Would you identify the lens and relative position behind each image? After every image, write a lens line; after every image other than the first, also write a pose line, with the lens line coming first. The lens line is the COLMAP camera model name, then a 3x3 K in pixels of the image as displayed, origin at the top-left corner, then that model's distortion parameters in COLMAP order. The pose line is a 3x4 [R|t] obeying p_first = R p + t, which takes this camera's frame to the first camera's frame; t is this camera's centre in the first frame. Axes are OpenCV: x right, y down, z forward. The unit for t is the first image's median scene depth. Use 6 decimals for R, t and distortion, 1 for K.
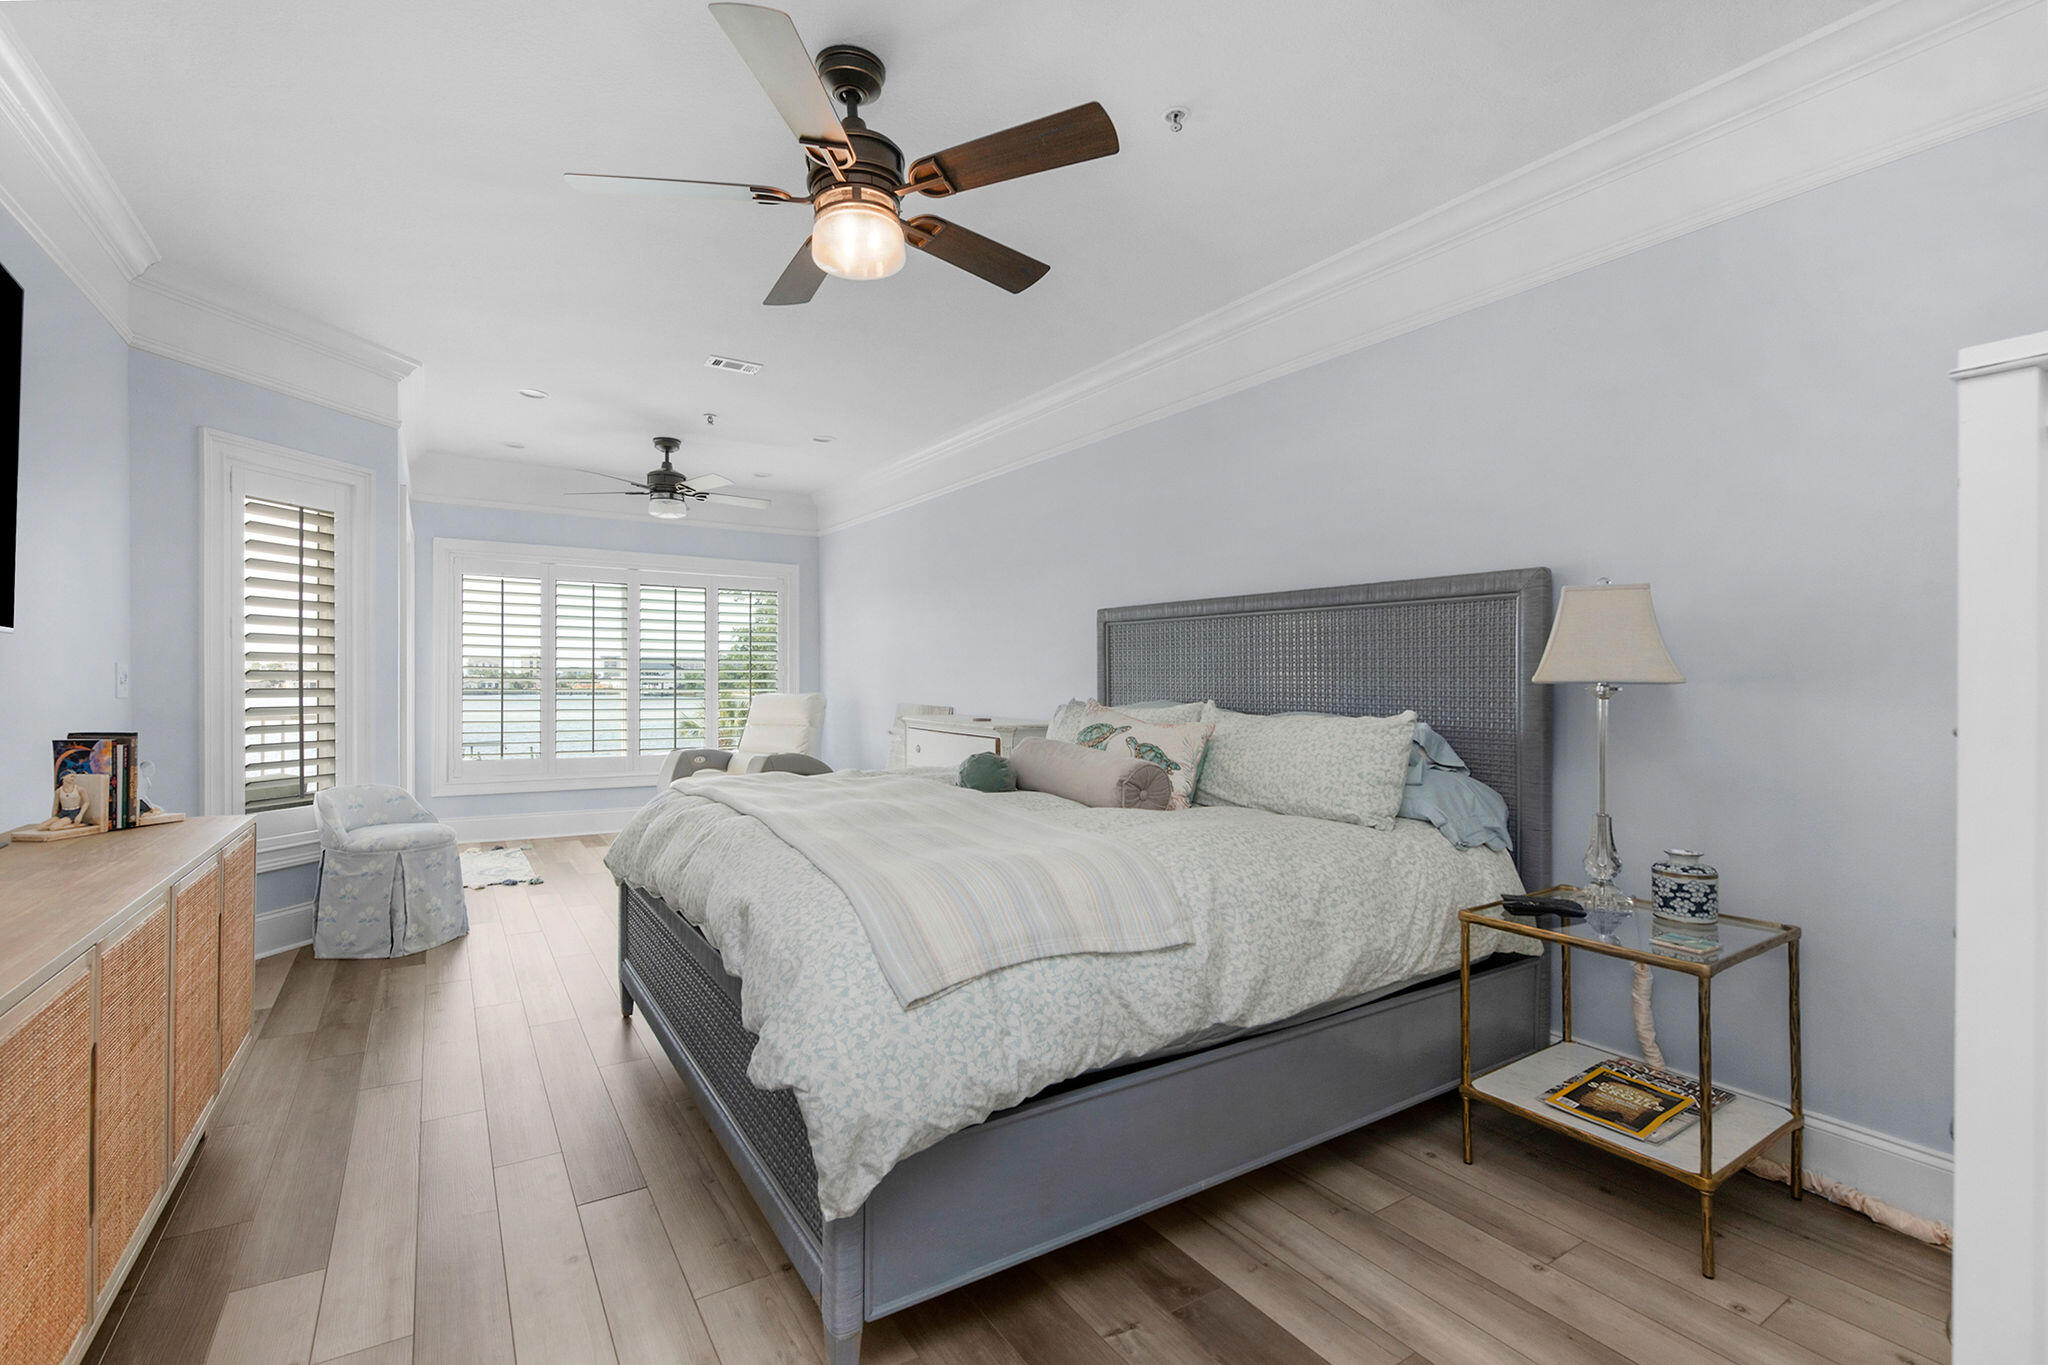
lens RADIAL K [[924.1, 0, 1037.1], [0, 924.1, 673.7], [0, 0, 1]] dist [0.001631, -0.000646]
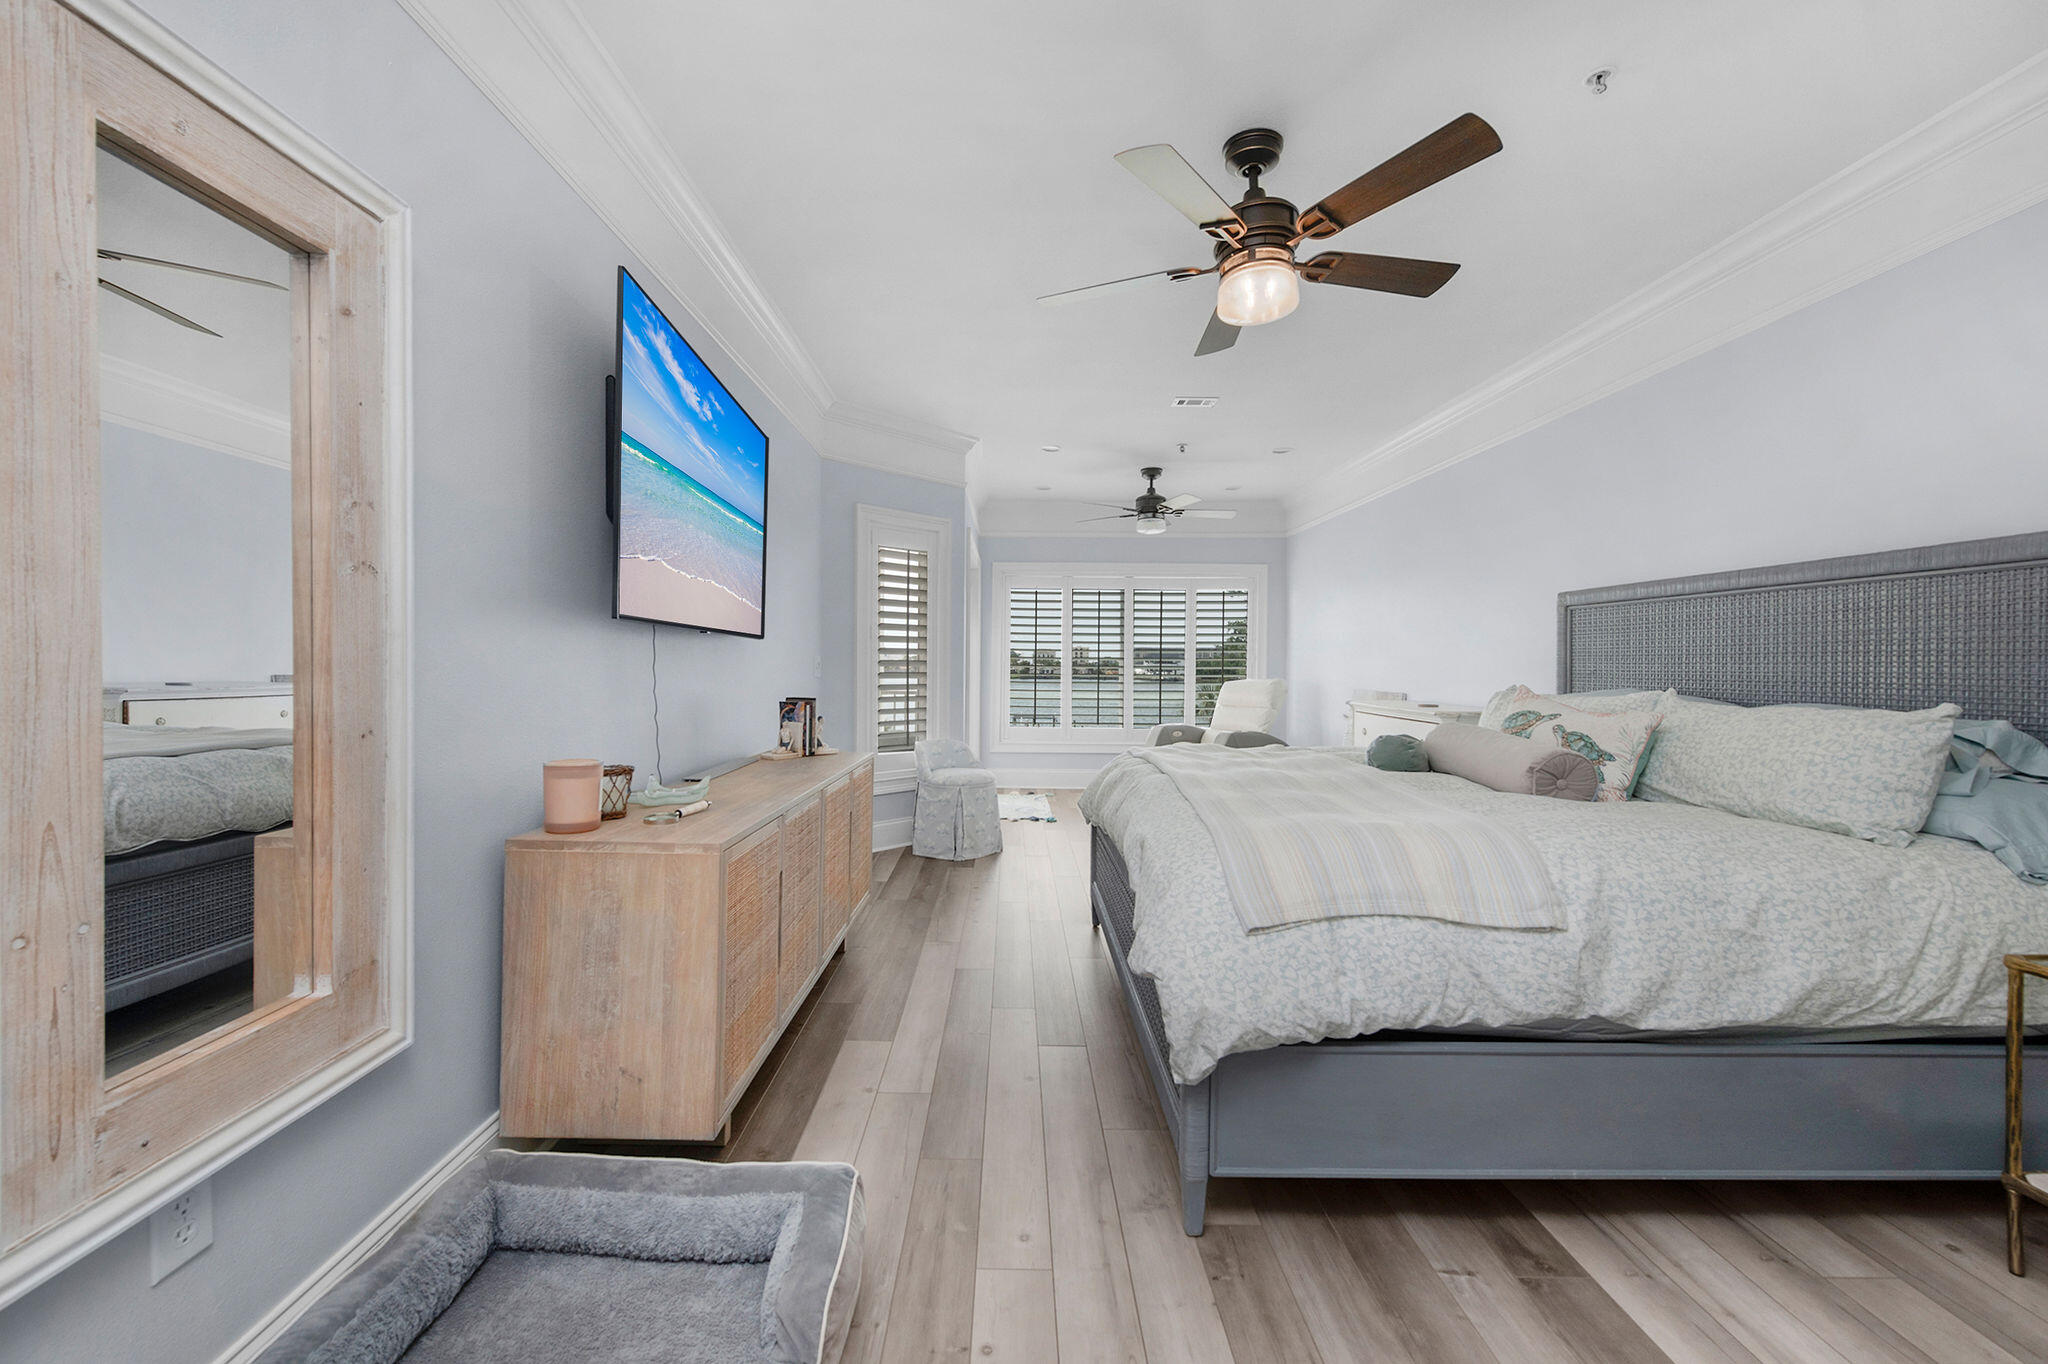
lens RADIAL K [[829.6, 0, 1018.5], [0, 829.6, 658.1], [0, 0, 1]] dist [0.002552, -0.000515]
pose [[0.846316, -0.005959, -0.532648, 0.123651], [0.003612, 0.999979, -0.005449, 0.001395], [0.532669, 0.002688, 0.846319, -0.060993]]
